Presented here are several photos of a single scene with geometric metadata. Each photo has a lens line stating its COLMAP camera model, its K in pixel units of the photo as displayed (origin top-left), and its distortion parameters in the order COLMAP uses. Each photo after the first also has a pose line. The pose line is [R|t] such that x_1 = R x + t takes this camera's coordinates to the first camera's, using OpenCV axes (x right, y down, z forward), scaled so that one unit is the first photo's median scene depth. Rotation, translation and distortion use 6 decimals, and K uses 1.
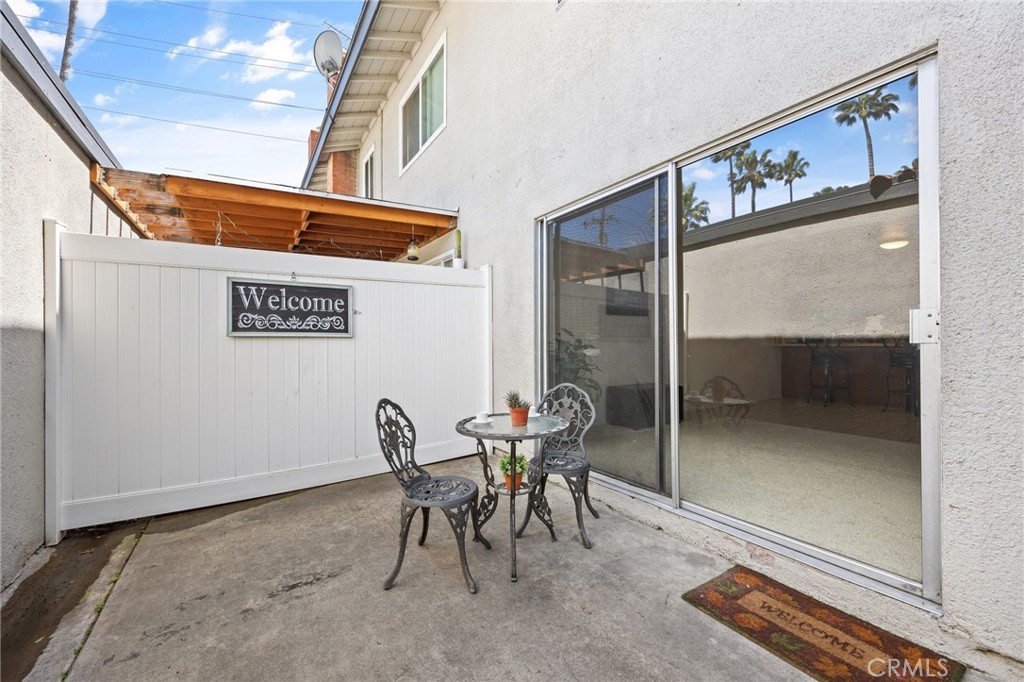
lens RADIAL K [[413.5, 0, 508.0], [0, 413.5, 340.8], [0, 0, 1]] dist [-0.000348, -0.000047]
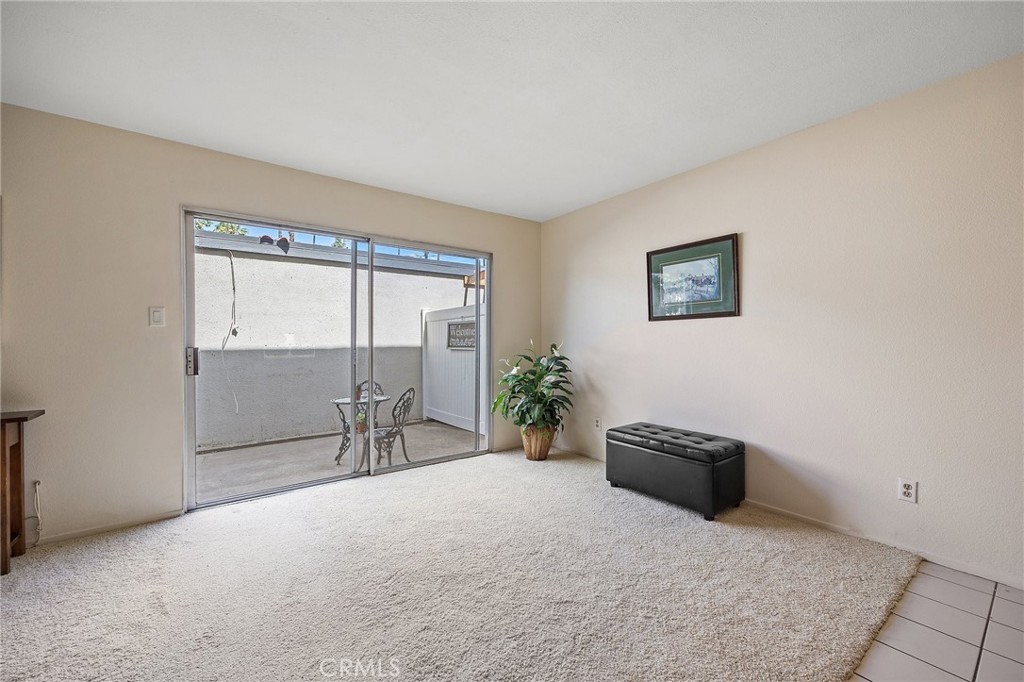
lens RADIAL K [[413.5, 0, 516.6], [0, 413.5, 344.6], [0, 0, 1]] dist [-0.000348, -0.000047]
pose [[0.094041, 0.006537, -0.995547, 1.468881], [0.005206, 0.999962, 0.007058, -0.047992], [0.995555, -0.005846, 0.094003, 1.110550]]
